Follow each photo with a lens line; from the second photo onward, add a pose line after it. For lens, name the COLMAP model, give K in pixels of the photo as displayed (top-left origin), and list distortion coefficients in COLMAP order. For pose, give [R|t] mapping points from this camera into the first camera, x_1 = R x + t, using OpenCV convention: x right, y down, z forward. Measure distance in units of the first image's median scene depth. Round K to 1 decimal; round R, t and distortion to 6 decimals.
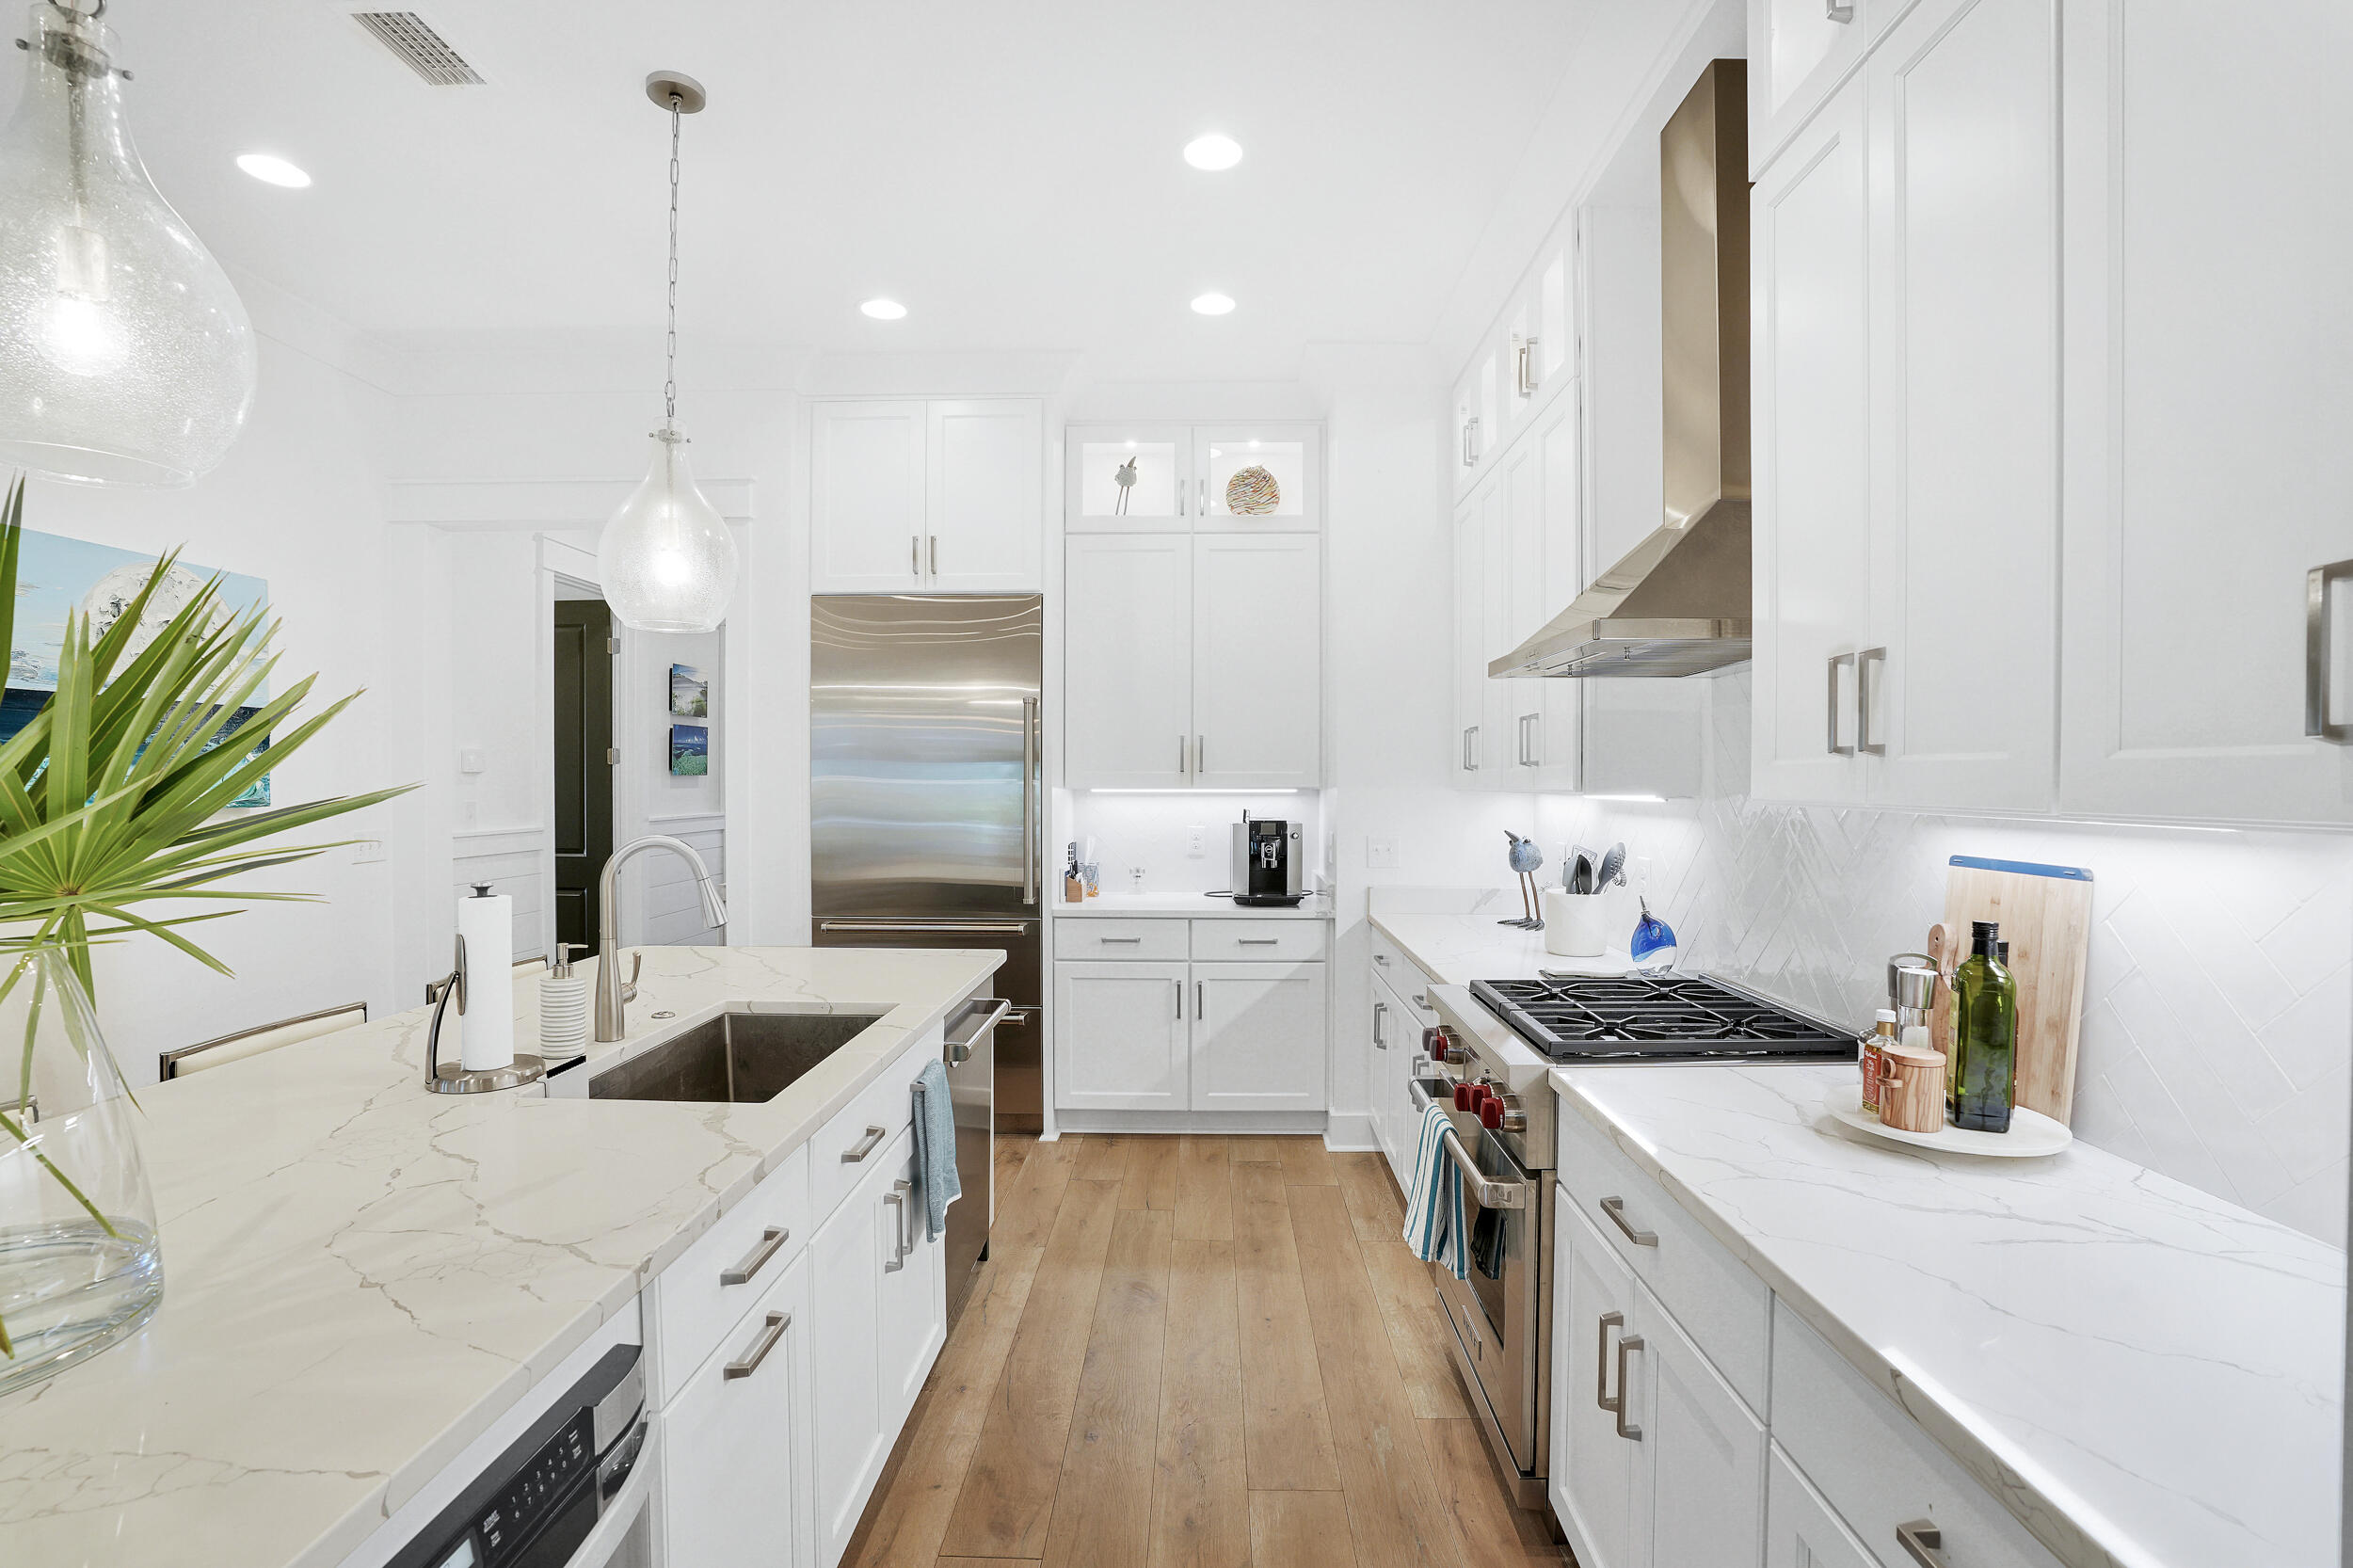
lens RADIAL K [[1105.9, 0, 1183.4], [0, 1105.9, 783.8], [0, 0, 1]] dist [-0.035334, 0.007518]
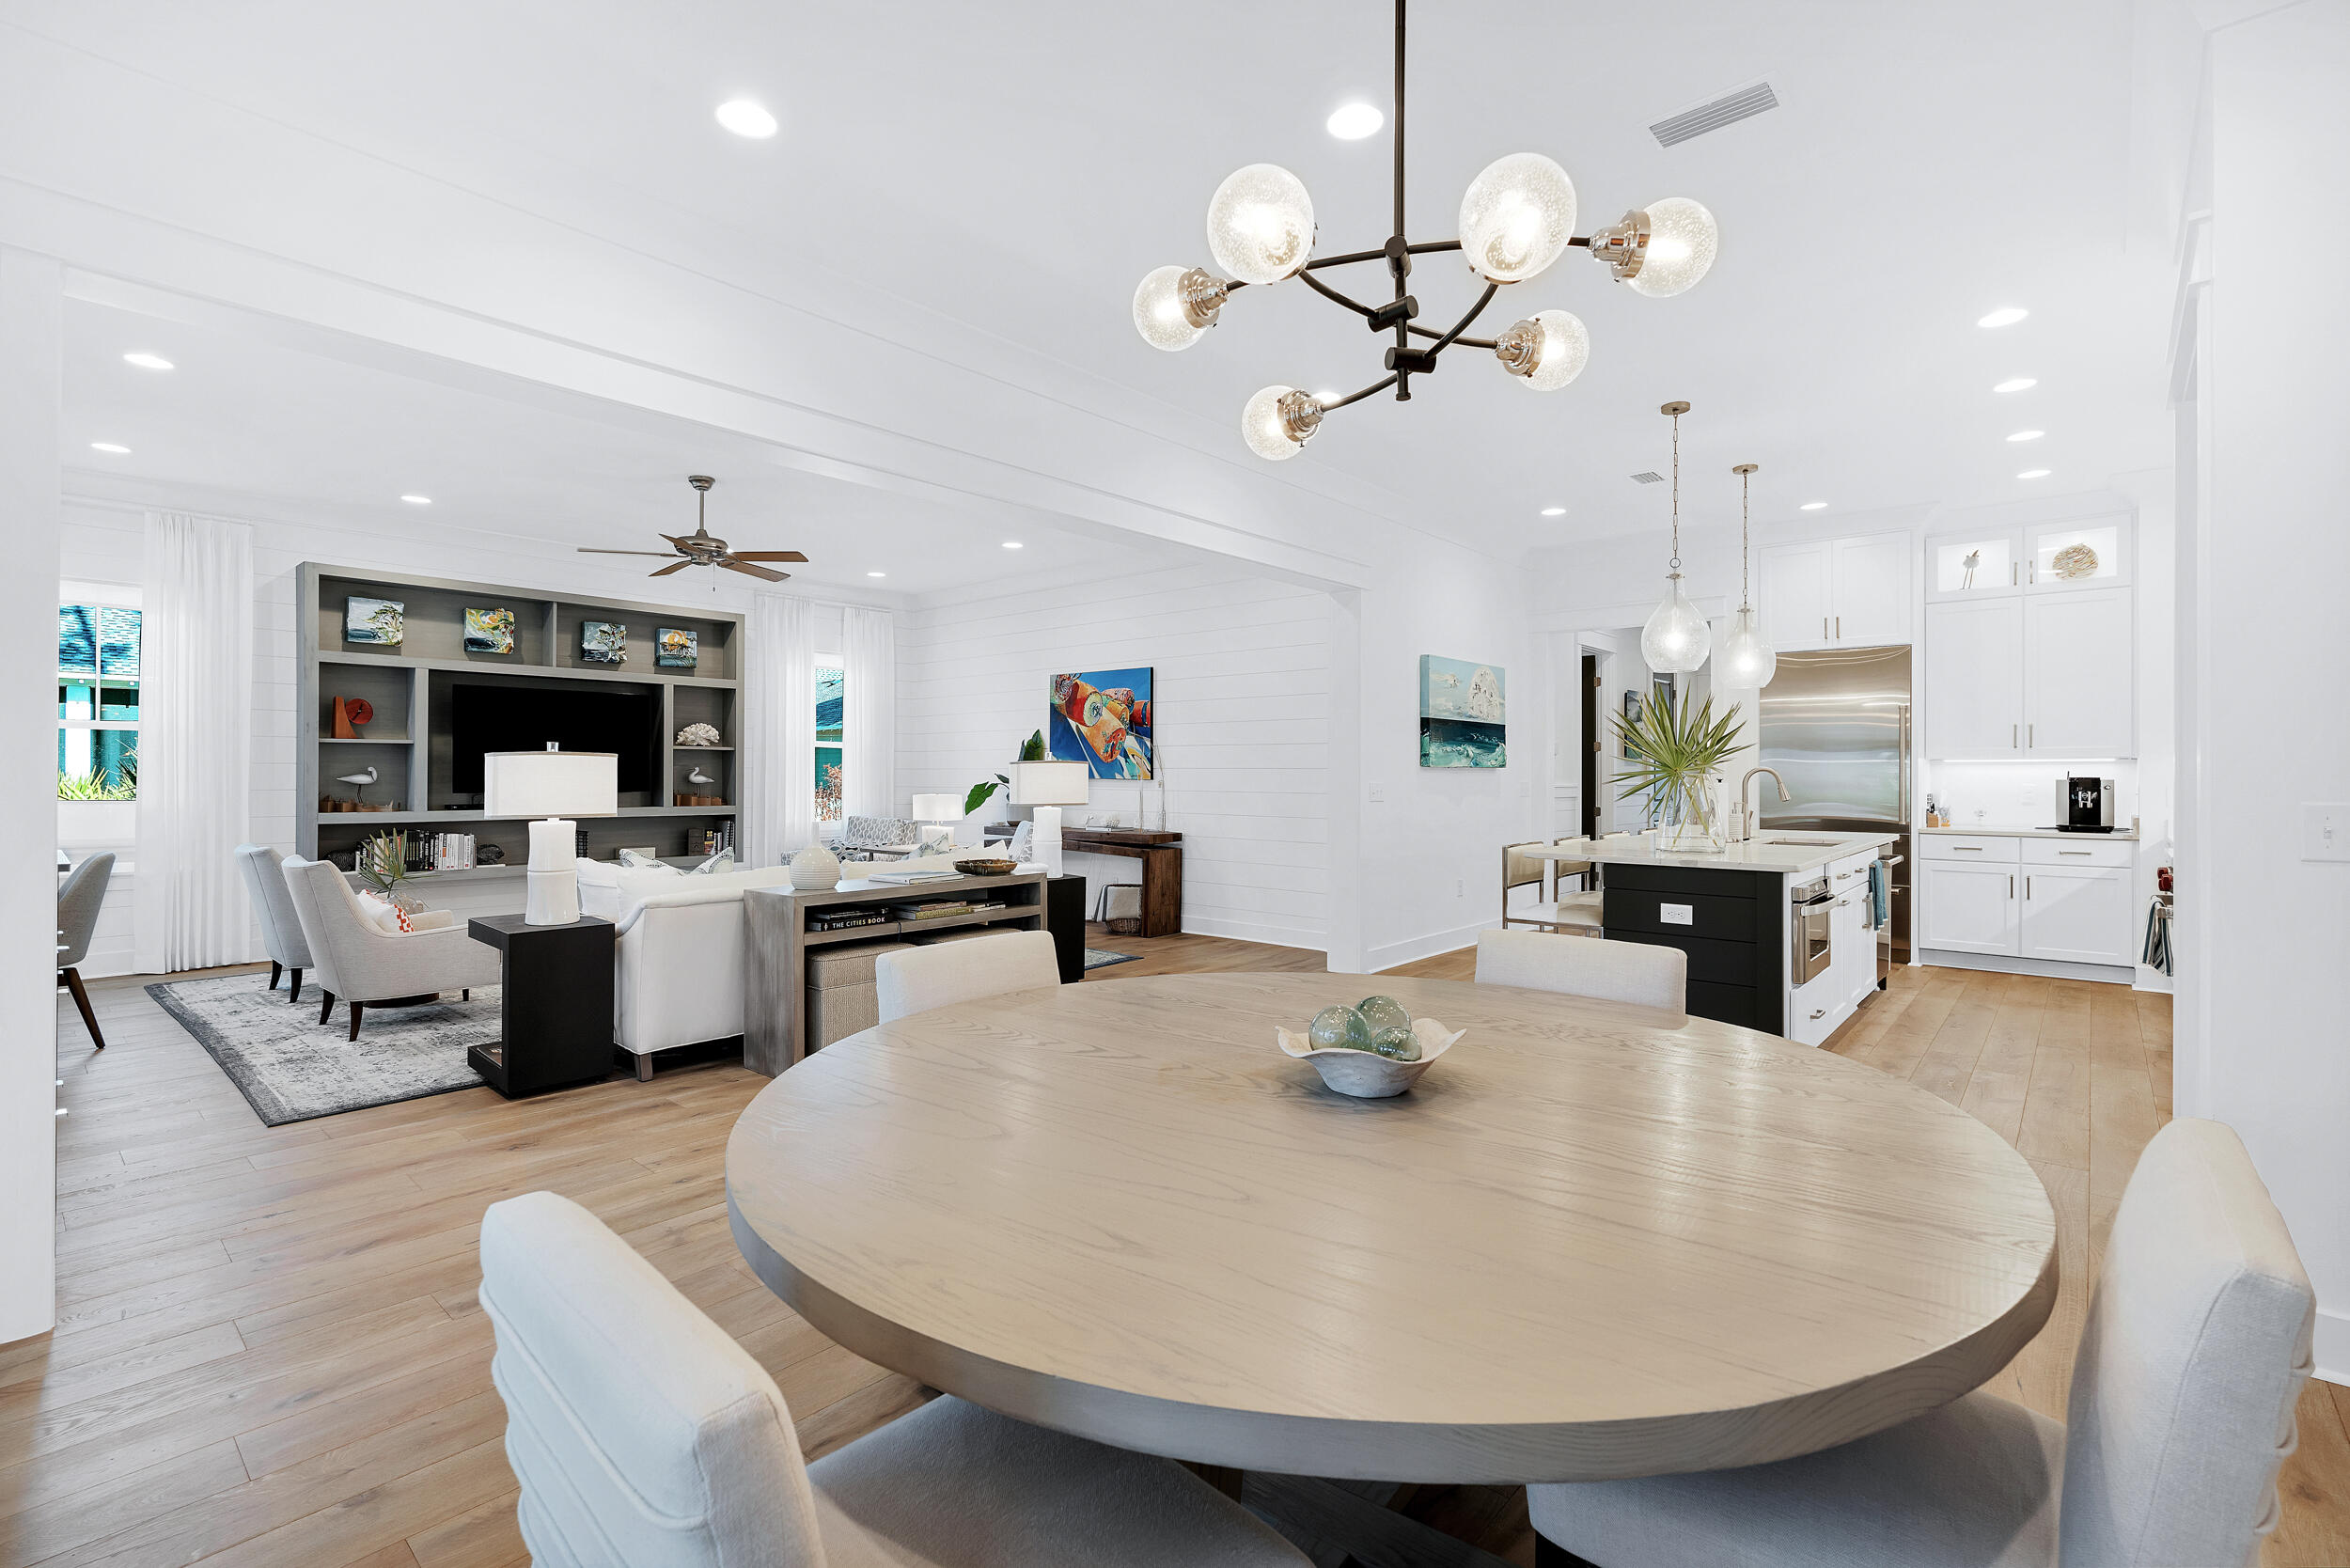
lens RADIAL K [[1052.9, 0, 1199.8], [0, 1052.9, 772.6], [0, 0, 1]] dist [-0.000819, -0.000038]
pose [[0.778027, -0.000261, -0.628231, 0.038349], [-0.004940, 0.999966, -0.006534, 0.042399], [0.628212, 0.008187, 0.777999, -0.942012]]
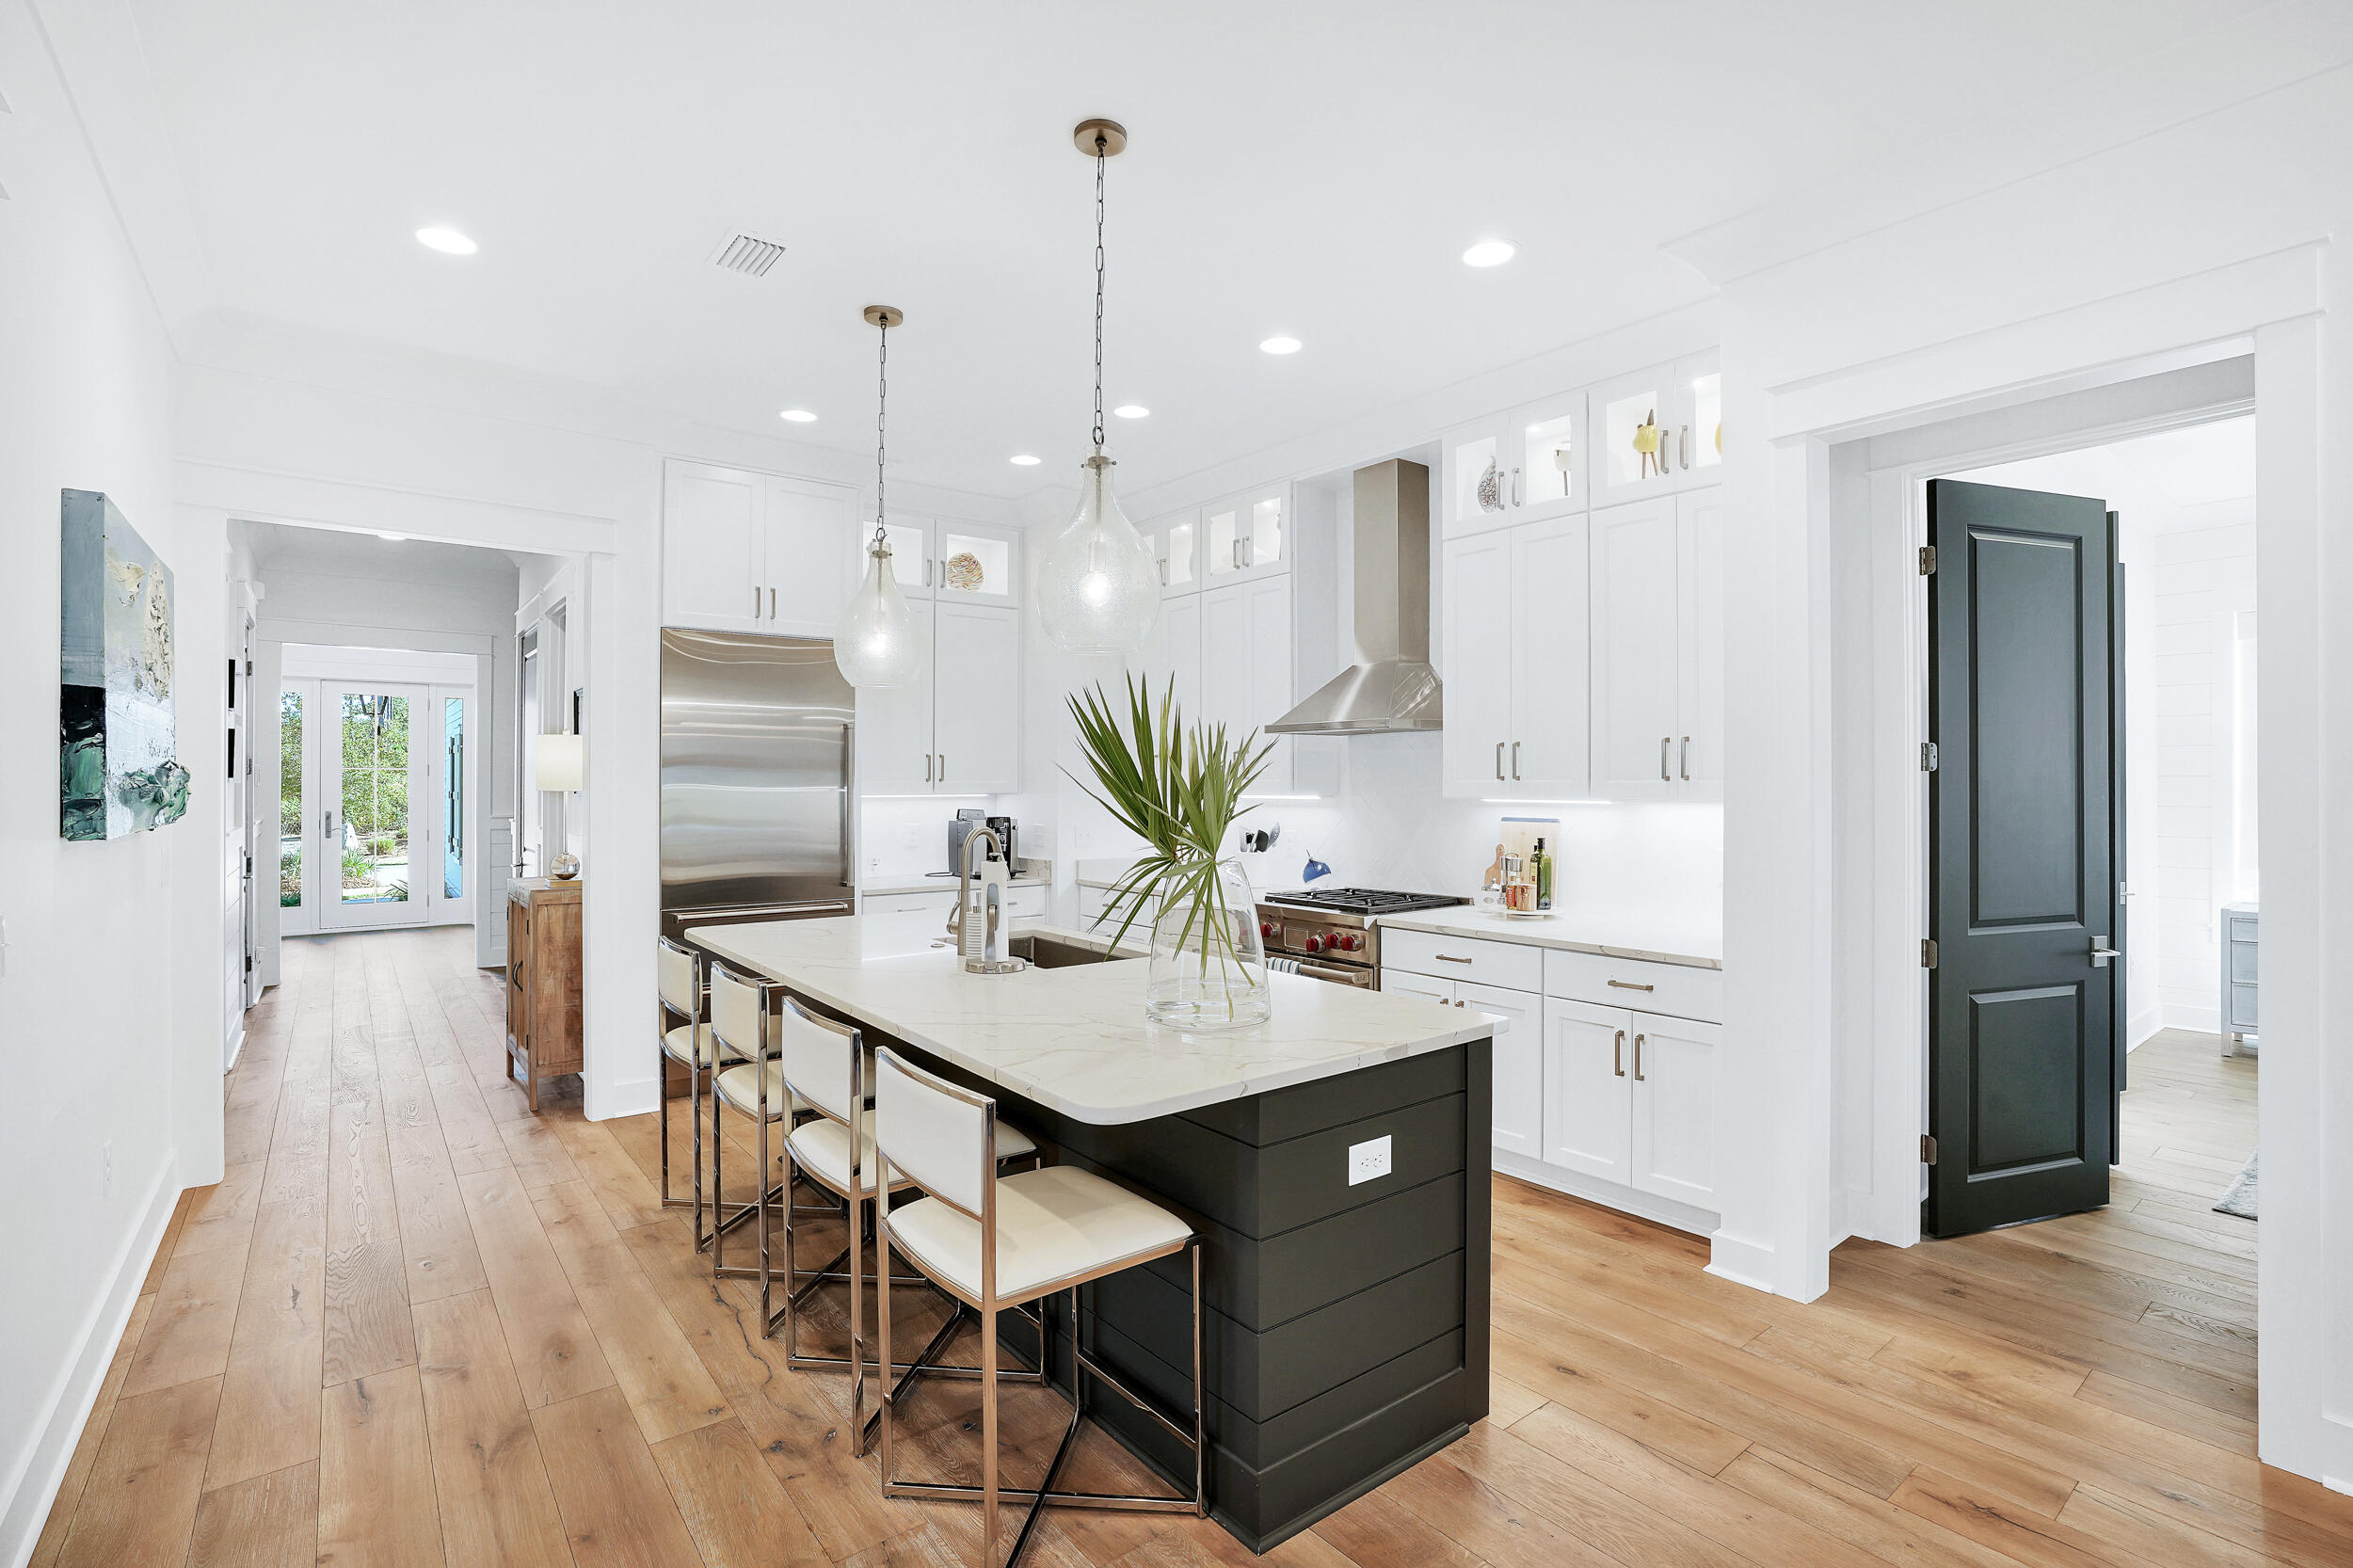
lens RADIAL K [[1105.9, 0, 1191.6], [0, 1105.9, 779.1], [0, 0, 1]] dist [-0.035334, 0.007518]
pose [[0.790055, 0.007043, 0.612996, -0.588413], [0.000047, 0.999933, -0.011549, 0.002337], [-0.613036, 0.009153, 0.790002, -0.243304]]
